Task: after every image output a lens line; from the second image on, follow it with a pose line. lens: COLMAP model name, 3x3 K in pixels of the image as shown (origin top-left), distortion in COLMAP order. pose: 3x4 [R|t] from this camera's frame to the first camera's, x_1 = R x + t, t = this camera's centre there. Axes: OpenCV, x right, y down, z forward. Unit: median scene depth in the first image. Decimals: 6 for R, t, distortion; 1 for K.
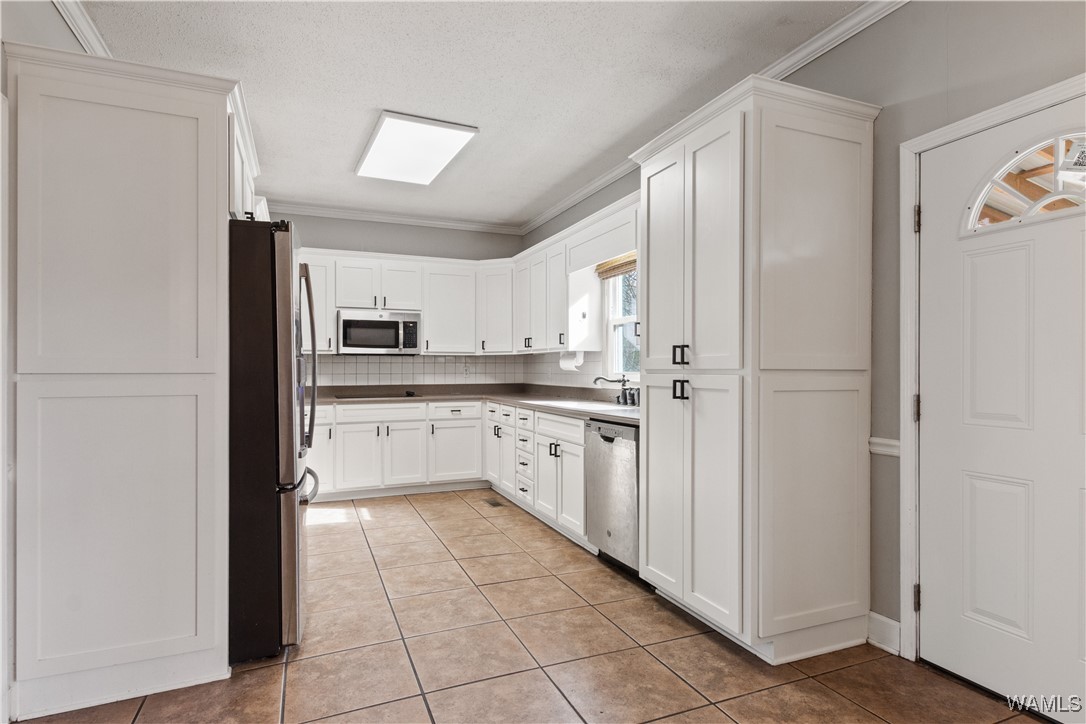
lens RADIAL K [[579.2, 0, 543.0], [0, 579.2, 362.0], [0, 0, 1]] dist [0.000222, -0.000060]
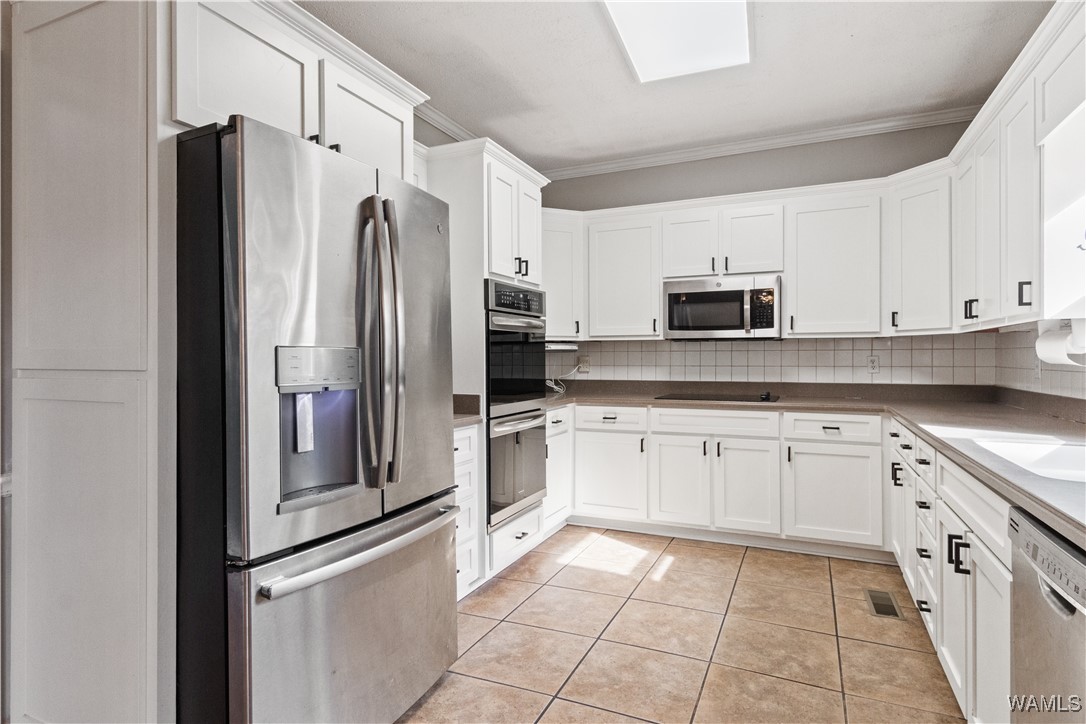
lens RADIAL K [[577.7, 0, 543.6], [0, 577.7, 357.1], [0, 0, 1]] dist [0.003706, 0.000711]
pose [[0.681103, -0.001344, -0.732187, 0.092136], [0.009898, 0.999924, 0.007372, 0.001786], [0.732121, -0.012269, 0.681064, 0.370926]]
